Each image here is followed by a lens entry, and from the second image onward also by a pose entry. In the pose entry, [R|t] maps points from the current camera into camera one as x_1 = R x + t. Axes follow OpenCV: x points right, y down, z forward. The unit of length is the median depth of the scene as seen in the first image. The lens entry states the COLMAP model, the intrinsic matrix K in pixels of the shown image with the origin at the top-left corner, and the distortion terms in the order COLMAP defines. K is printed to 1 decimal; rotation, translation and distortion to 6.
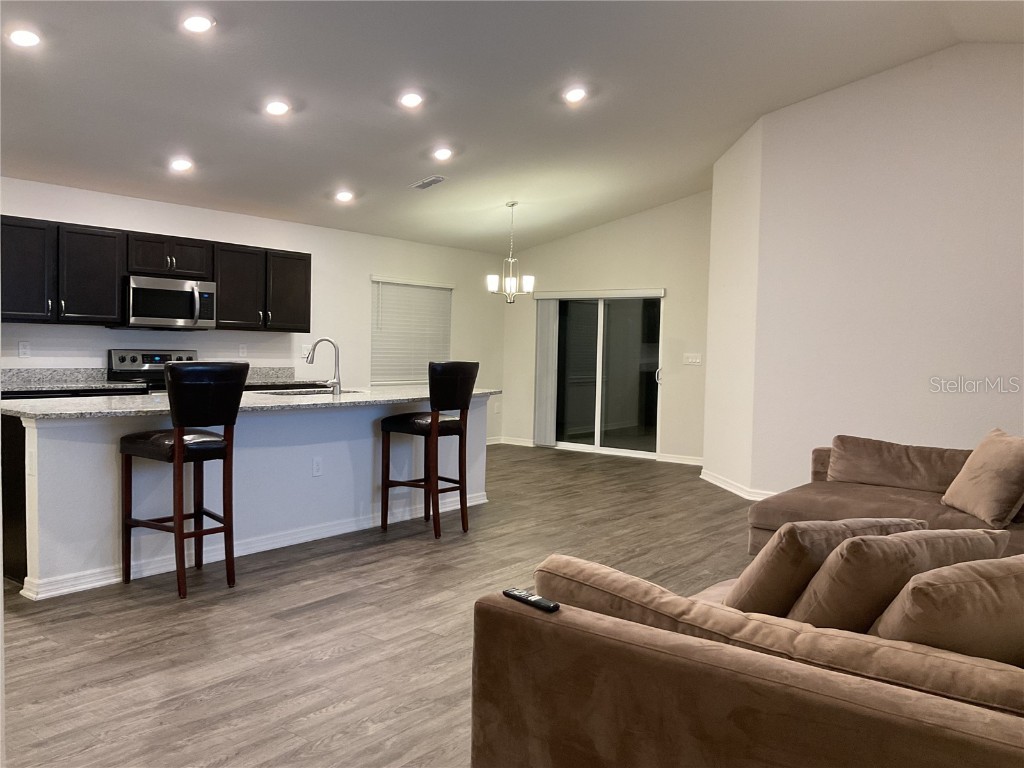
lens RADIAL K [[845.0, 0, 520.7], [0, 845.0, 381.8], [0, 0, 1]] dist [0.068856, -0.131558]
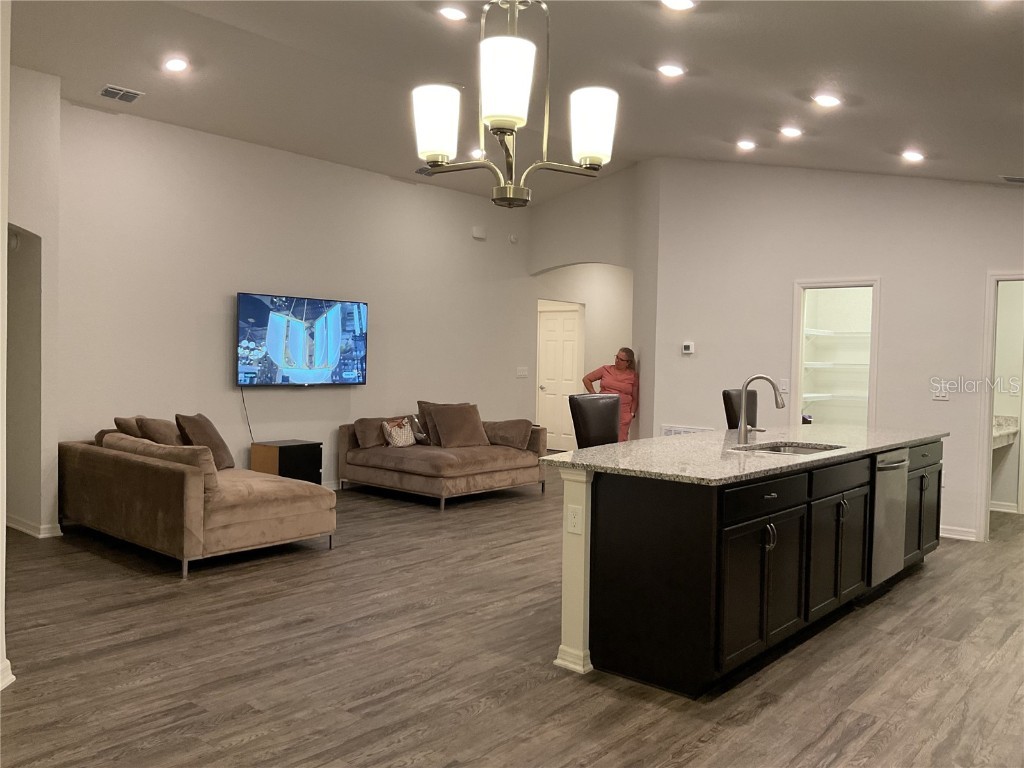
lens RADIAL K [[845.0, 0, 512.2], [0, 845.0, 383.6], [0, 0, 1]] dist [0.068856, -0.131558]
pose [[-0.997365, -0.042414, 0.058854, -0.043300], [-0.037972, 0.996488, 0.074637, -0.094740], [-0.061813, 0.072206, -0.995472, 1.839032]]
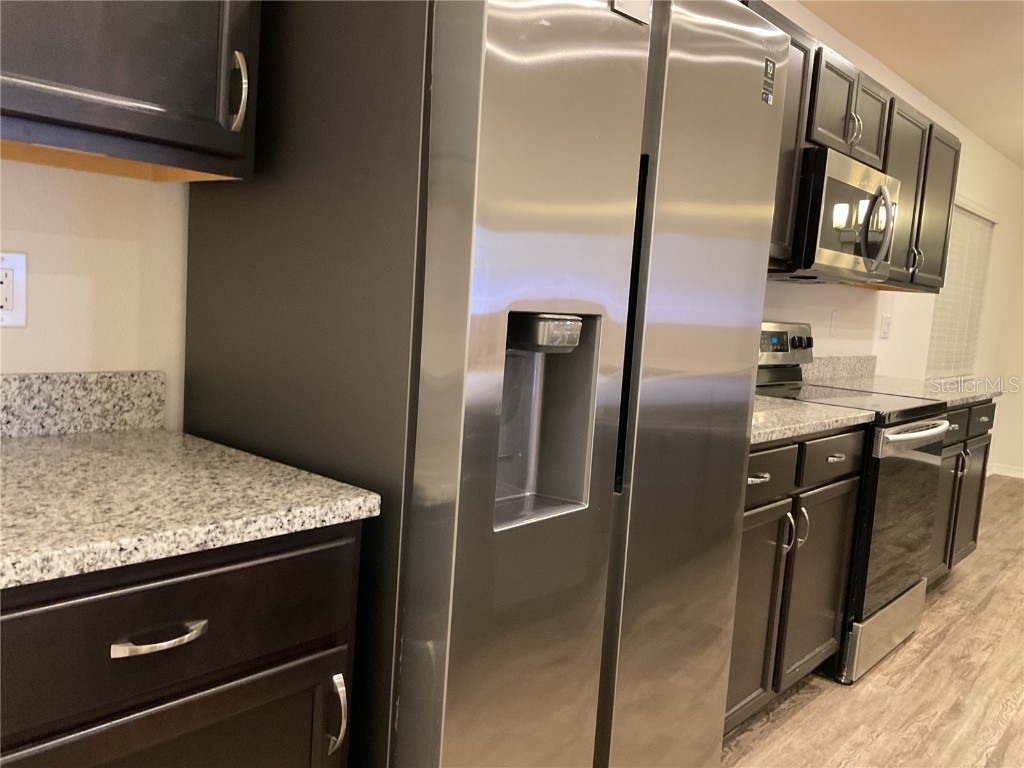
lens RADIAL K [[845.0, 0, 510.0], [0, 845.0, 381.0], [0, 0, 1]] dist [0.068856, -0.131558]
pose [[0.996425, 0.056084, -0.063187, -0.671140], [-0.052288, 0.996815, 0.060213, -0.032285], [0.066363, -0.056694, 0.996184, 0.654027]]
